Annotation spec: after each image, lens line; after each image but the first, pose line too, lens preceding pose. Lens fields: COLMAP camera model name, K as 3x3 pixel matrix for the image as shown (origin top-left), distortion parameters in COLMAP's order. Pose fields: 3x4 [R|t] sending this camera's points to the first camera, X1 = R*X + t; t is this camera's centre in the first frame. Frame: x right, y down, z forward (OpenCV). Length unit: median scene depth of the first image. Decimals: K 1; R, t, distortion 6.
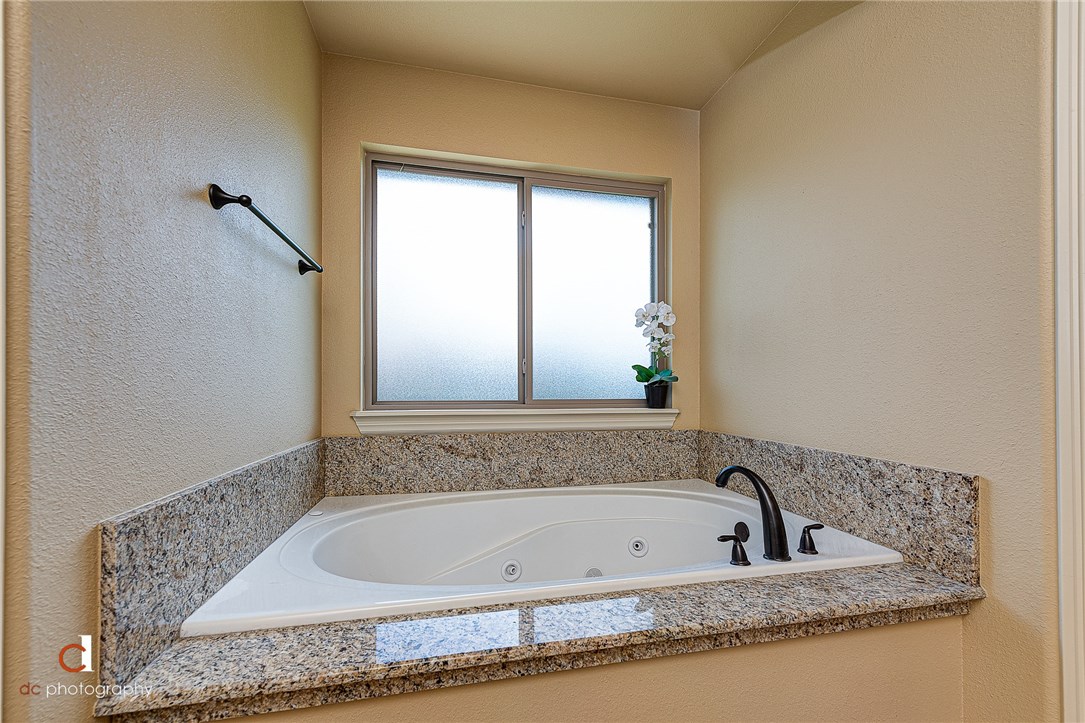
lens RADIAL K [[428.7, 0, 530.4], [0, 428.7, 386.8], [0, 0, 1]] dist [0.007760, -0.000950]
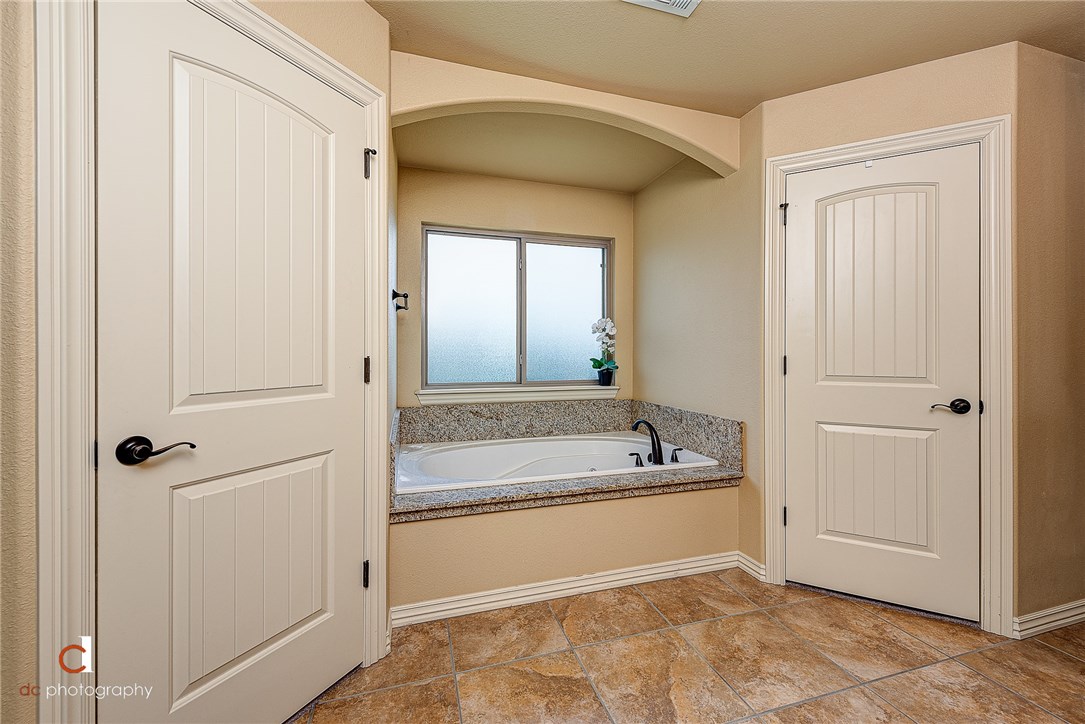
lens RADIAL K [[428.7, 0, 540.5], [0, 428.7, 365.0], [0, 0, 1]] dist [0.007760, -0.000950]
pose [[0.994038, -0.001916, 0.109016, -0.122088], [-0.001396, 0.999540, 0.030293, -0.080273], [-0.109024, -0.030264, 0.993578, -0.578598]]
